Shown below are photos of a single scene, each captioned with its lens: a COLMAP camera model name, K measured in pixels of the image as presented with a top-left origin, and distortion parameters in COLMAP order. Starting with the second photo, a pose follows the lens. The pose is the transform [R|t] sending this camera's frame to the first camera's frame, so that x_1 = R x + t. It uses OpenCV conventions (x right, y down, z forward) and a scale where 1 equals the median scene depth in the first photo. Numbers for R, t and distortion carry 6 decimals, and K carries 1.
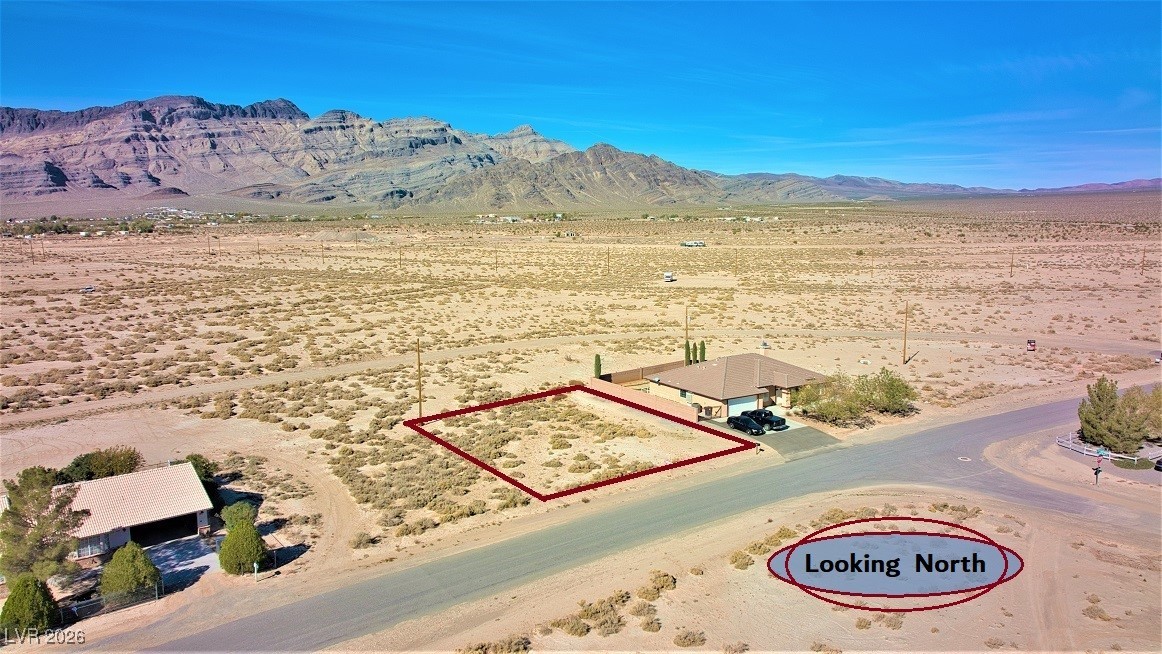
lens RADIAL K [[818.9, 0, 585.2], [0, 818.9, 326.9], [0, 0, 1]] dist [0.004290, -0.036630]
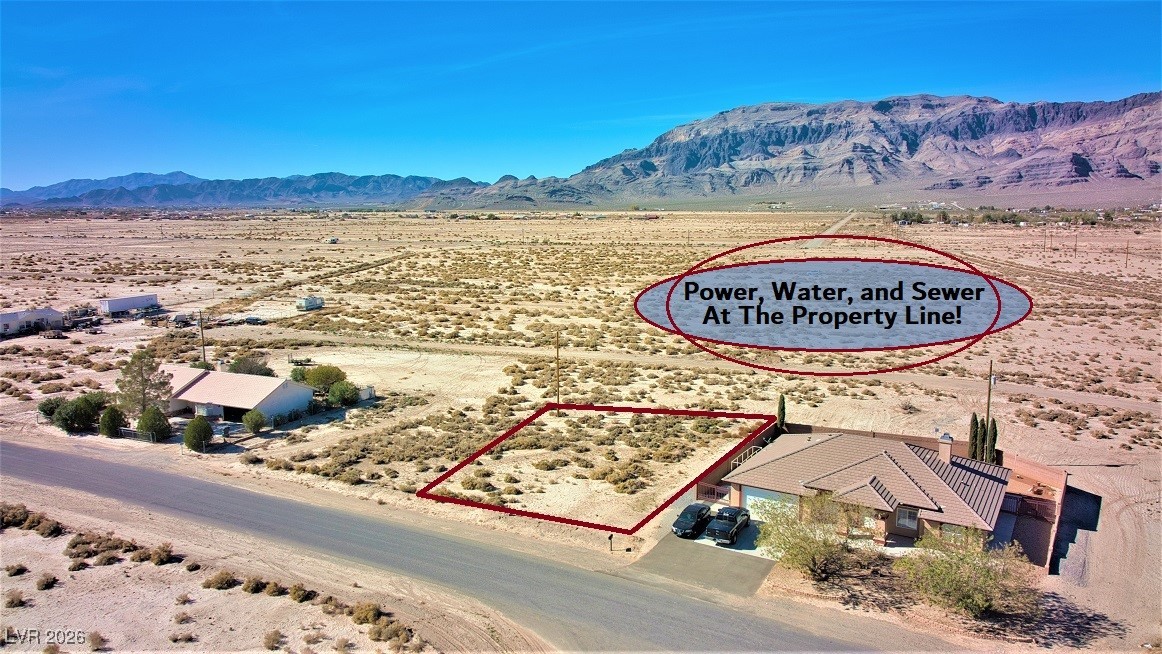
lens RADIAL K [[818.9, 0, 585.2], [0, 818.9, 326.9], [0, 0, 1]] dist [0.004290, -0.036630]
pose [[0.432204, 0.137053, -0.891300, 0.748388], [-0.126779, 0.987802, 0.090415, -0.091635], [0.892820, 0.073921, 0.444307, 0.597070]]
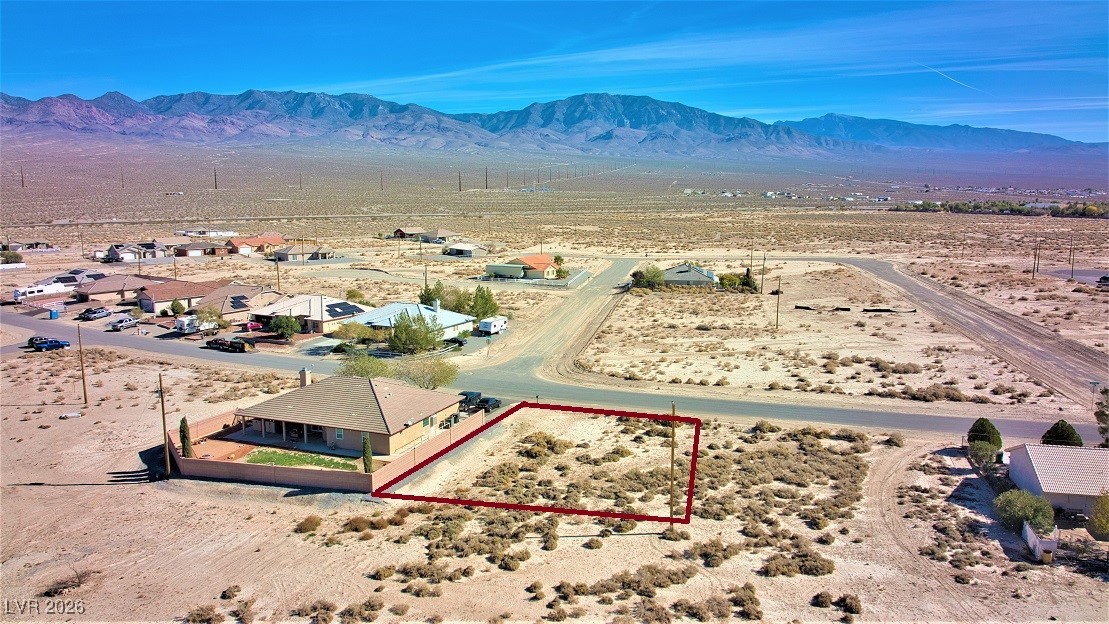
lens RADIAL K [[781.5, 0, 558.5], [0, 781.5, 311.9], [0, 0, 1]] dist [0.004290, -0.036630]
pose [[-0.574333, -0.116984, 0.810220, -0.677816], [0.122415, 0.966335, 0.226300, -0.219786], [-0.809417, 0.229155, -0.540677, 1.451737]]
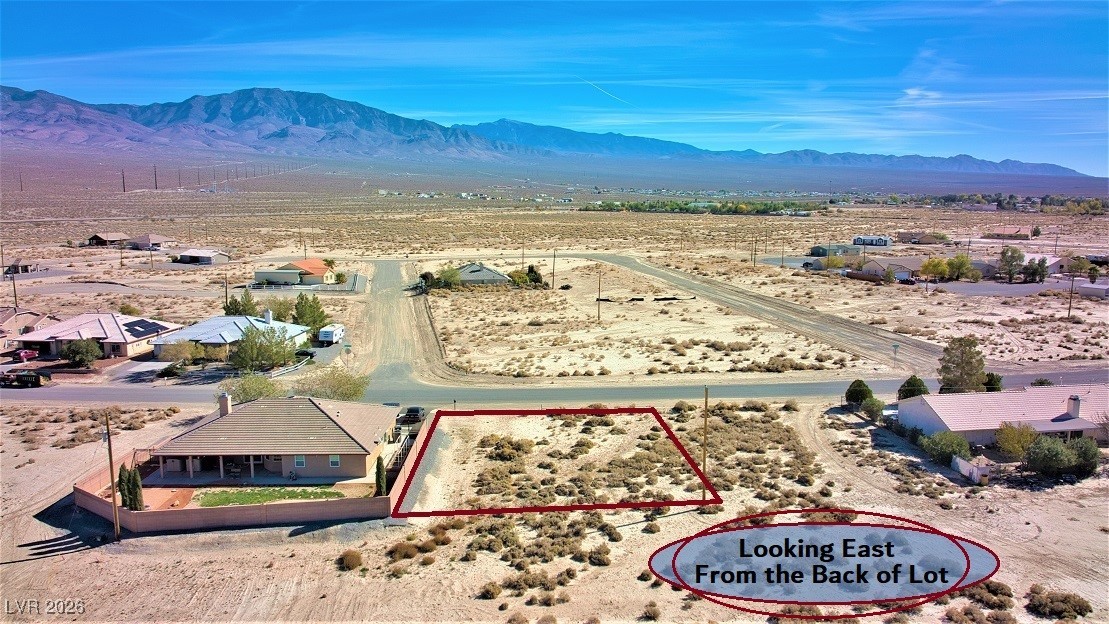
lens RADIAL K [[781.5, 0, 558.5], [0, 781.5, 311.9], [0, 0, 1]] dist [0.004290, -0.036630]
pose [[-0.845170, -0.074710, 0.529251, -0.467325], [0.081213, 0.960737, 0.265310, -0.249037], [-0.528292, 0.267215, -0.805918, 1.658773]]
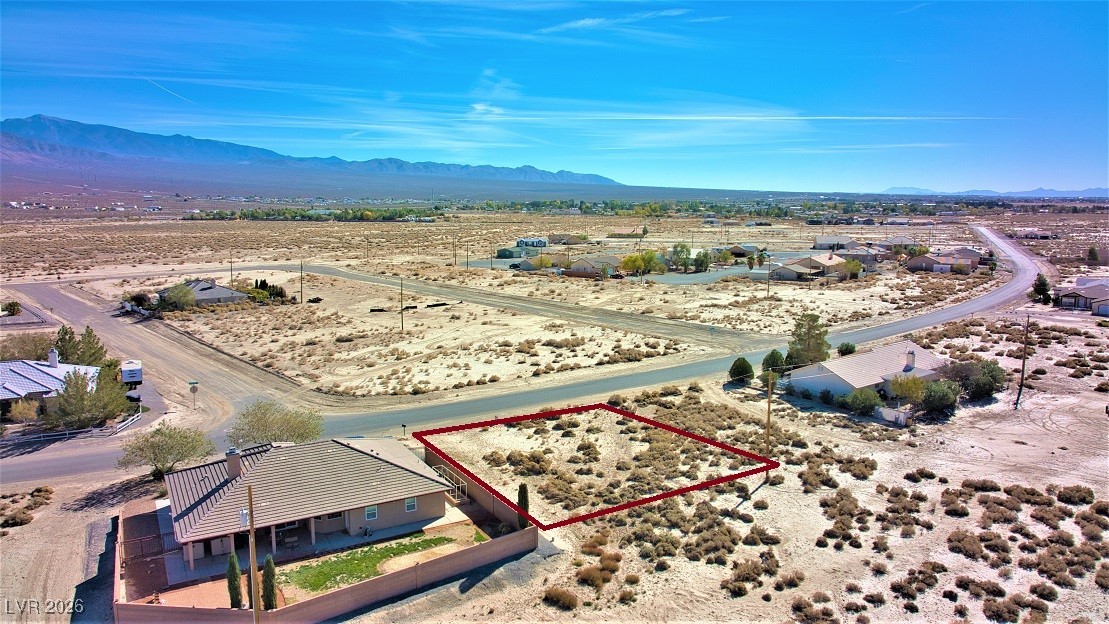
lens RADIAL K [[781.5, 0, 558.5], [0, 781.5, 311.9], [0, 0, 1]] dist [0.004290, -0.036630]
pose [[-0.998430, 0.000401, 0.056012, -0.045497], [0.016179, 0.959412, 0.281543, -0.262785], [-0.053625, 0.282008, -0.957912, 1.776457]]
